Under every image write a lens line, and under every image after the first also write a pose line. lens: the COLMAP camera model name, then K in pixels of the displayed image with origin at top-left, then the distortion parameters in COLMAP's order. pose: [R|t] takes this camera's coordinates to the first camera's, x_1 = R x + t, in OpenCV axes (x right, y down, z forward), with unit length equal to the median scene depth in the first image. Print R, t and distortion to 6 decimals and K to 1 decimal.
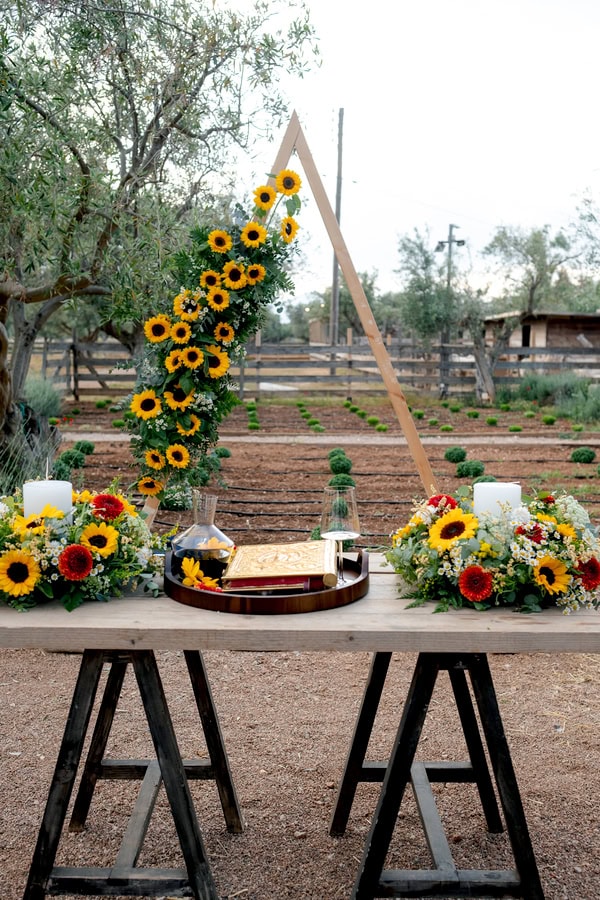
lens RADIAL K [[1354.5, 0, 300.0], [0, 1354.5, 450.0], [0, 0, 1]] dist [0.203759, -0.007911]
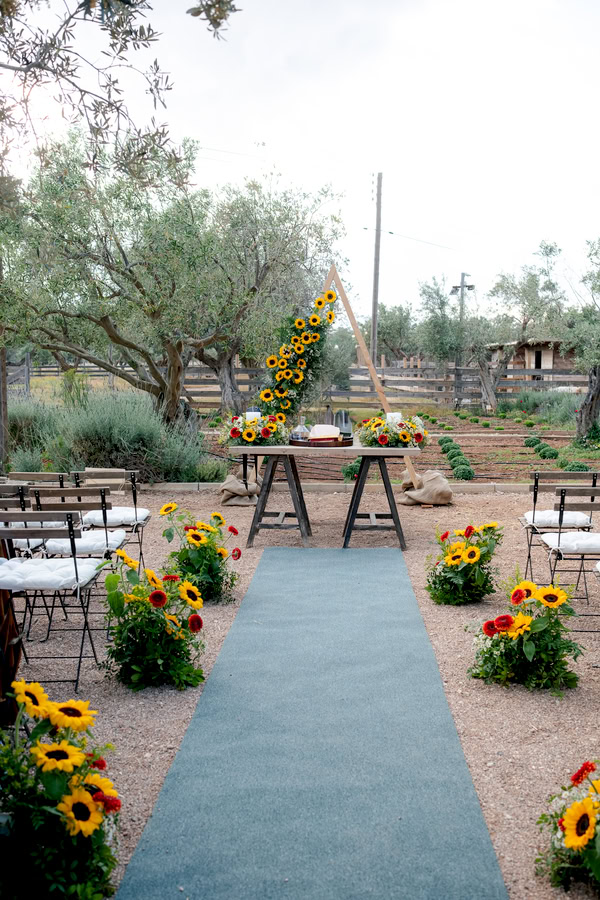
lens RADIAL K [[1354.5, 0, 300.0], [0, 1354.5, 450.0], [0, 0, 1]] dist [0.203759, -0.007911]
pose [[0.999325, 0.000474, -0.036737, 0.024343], [-0.001073, 0.999867, -0.016282, 0.093559], [0.036724, 0.016311, 0.999192, -1.239022]]
